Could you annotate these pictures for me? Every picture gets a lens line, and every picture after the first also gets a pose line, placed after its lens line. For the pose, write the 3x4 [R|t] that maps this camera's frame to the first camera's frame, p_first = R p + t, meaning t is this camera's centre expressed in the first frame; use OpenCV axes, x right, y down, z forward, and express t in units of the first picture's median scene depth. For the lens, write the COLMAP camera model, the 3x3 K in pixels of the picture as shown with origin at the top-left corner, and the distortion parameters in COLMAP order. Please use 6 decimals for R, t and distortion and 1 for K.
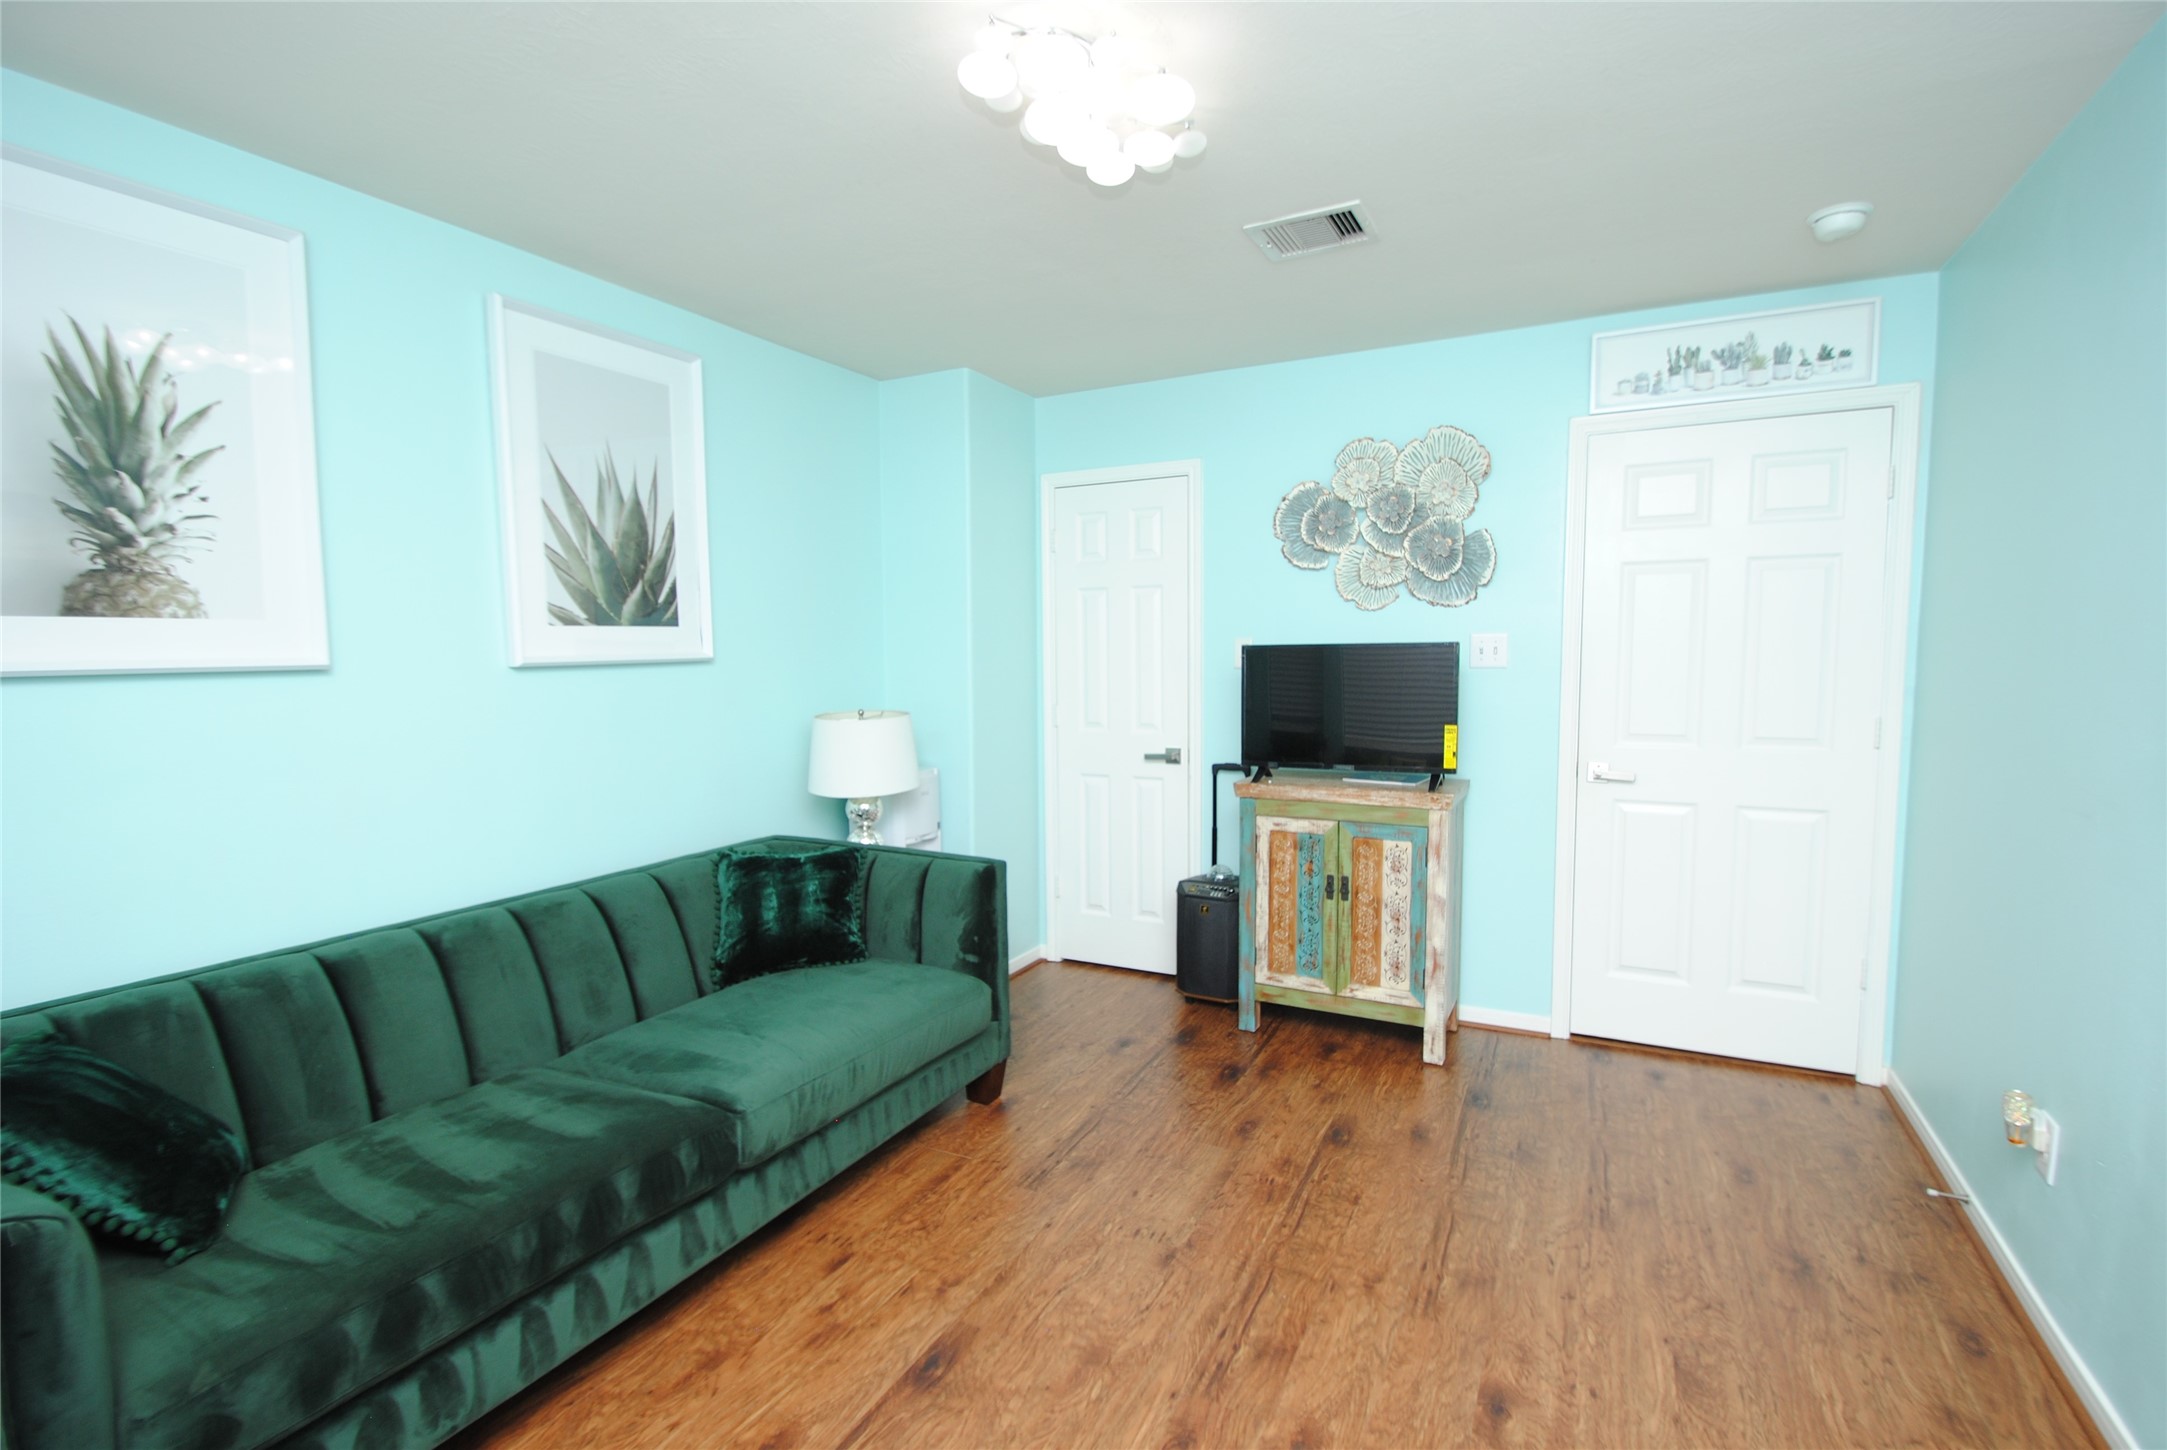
lens RADIAL K [[949.6, 0, 1106.3], [0, 949.6, 732.2], [0, 0, 1]] dist [0.011829, -0.013699]
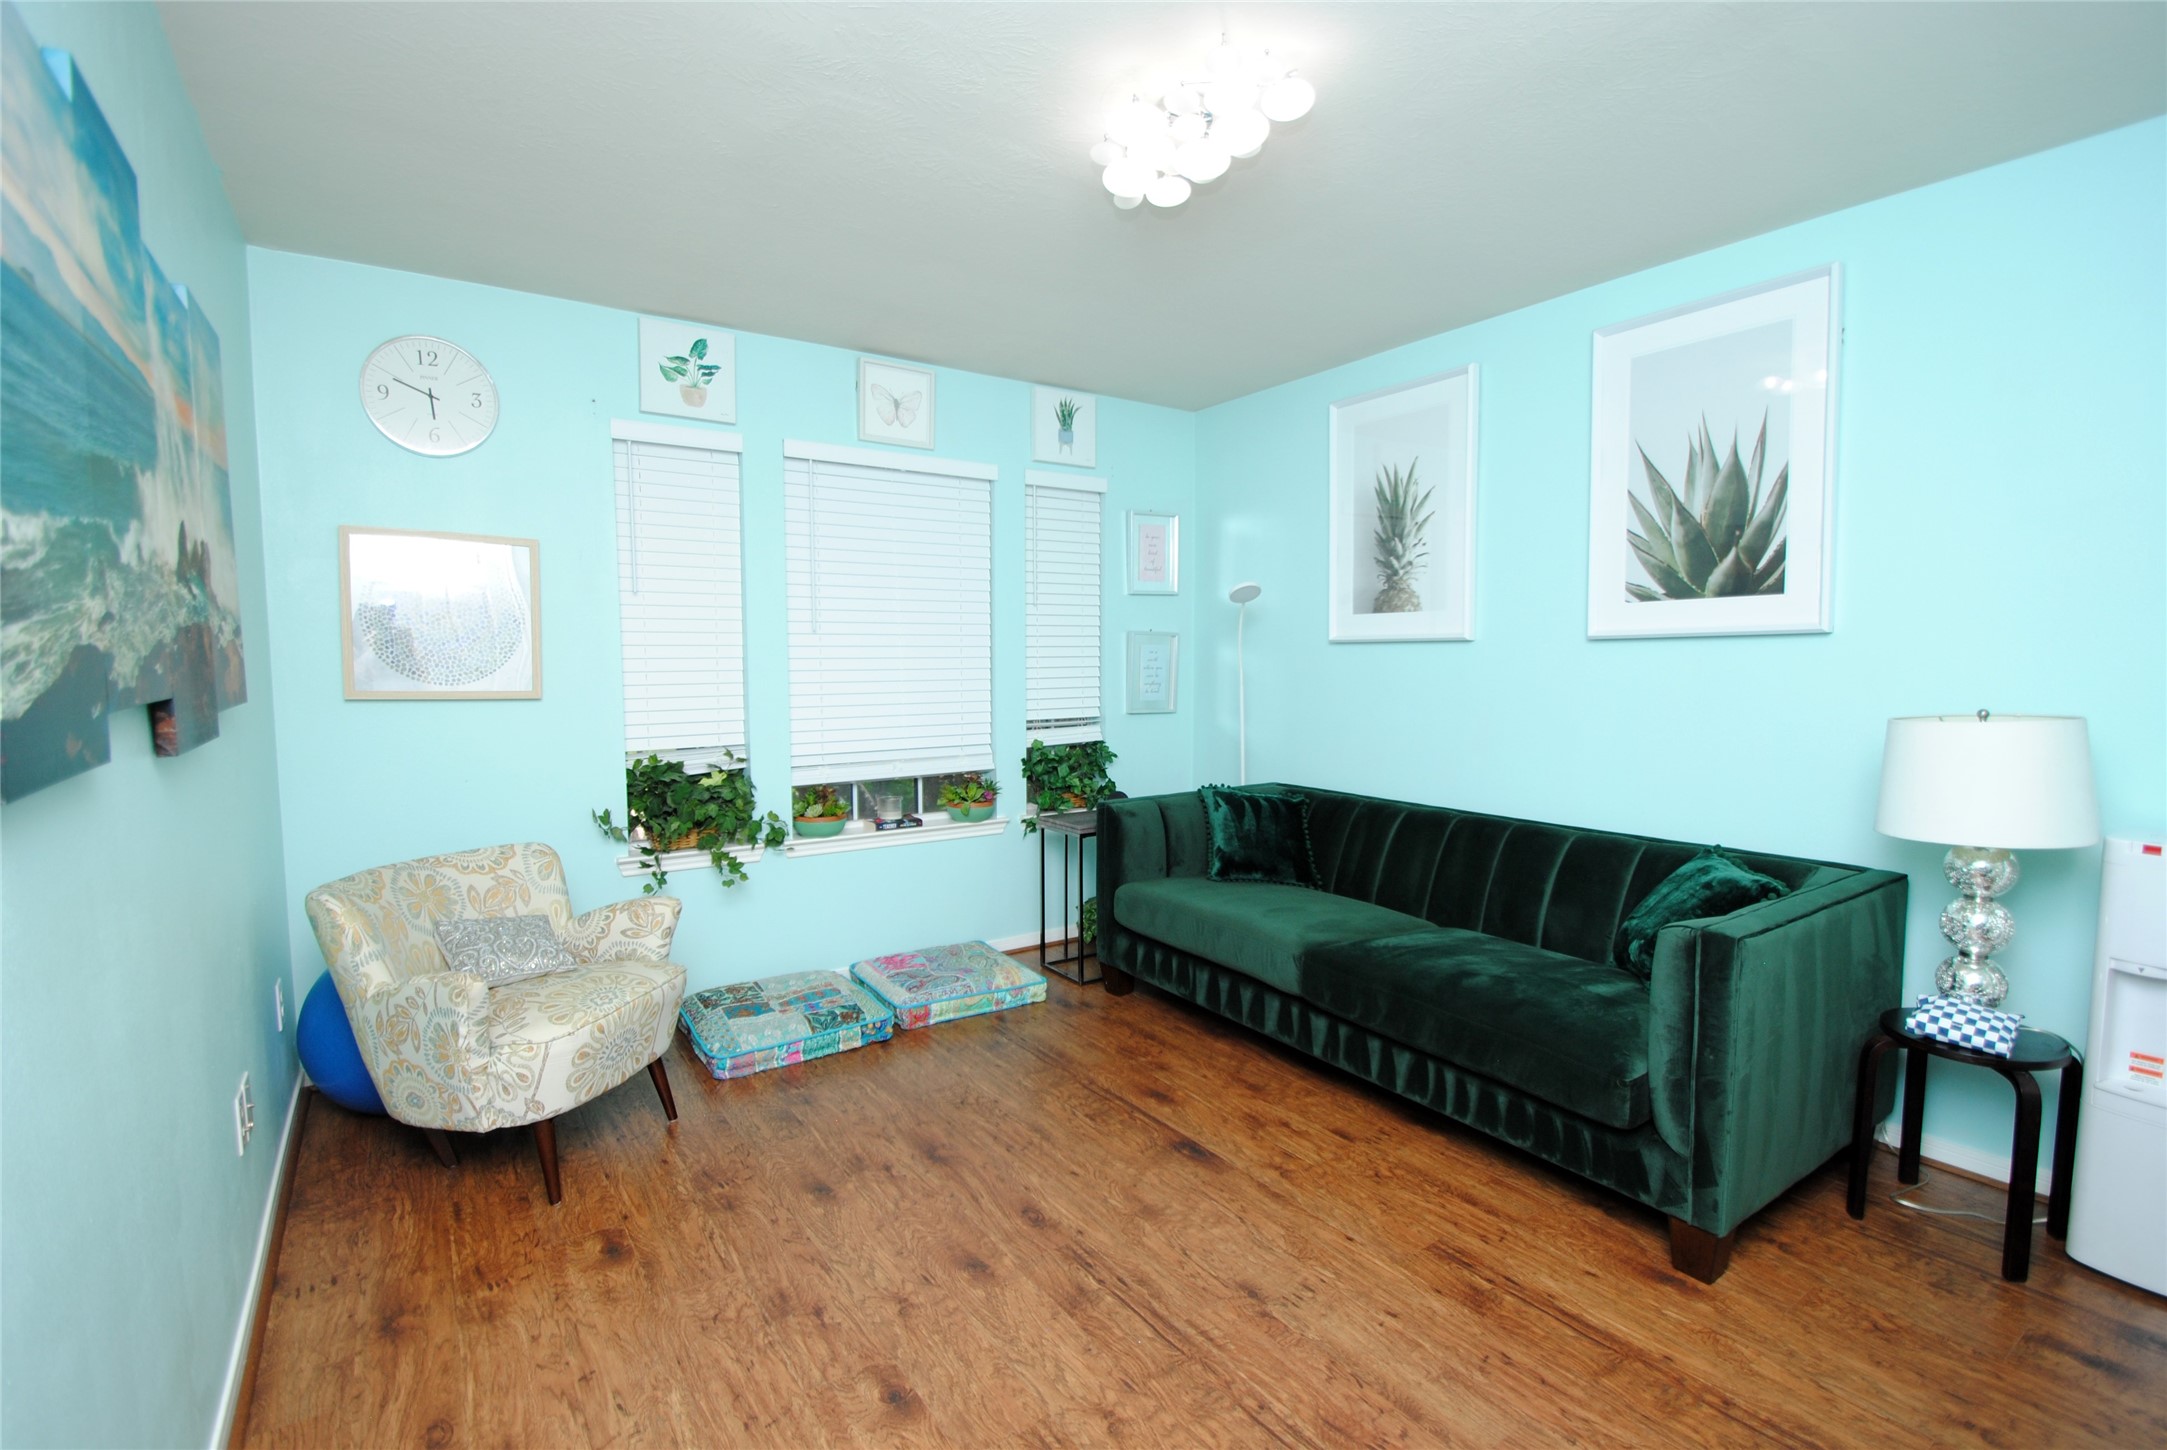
lens RADIAL K [[949.6, 0, 1106.3], [0, 949.6, 732.2], [0, 0, 1]] dist [0.011829, -0.013699]
pose [[-0.445202, 0.082023, -0.891665, 0.928005], [-0.070562, 0.989485, 0.126253, -0.077694], [0.892645, 0.119126, -0.434733, 1.265907]]
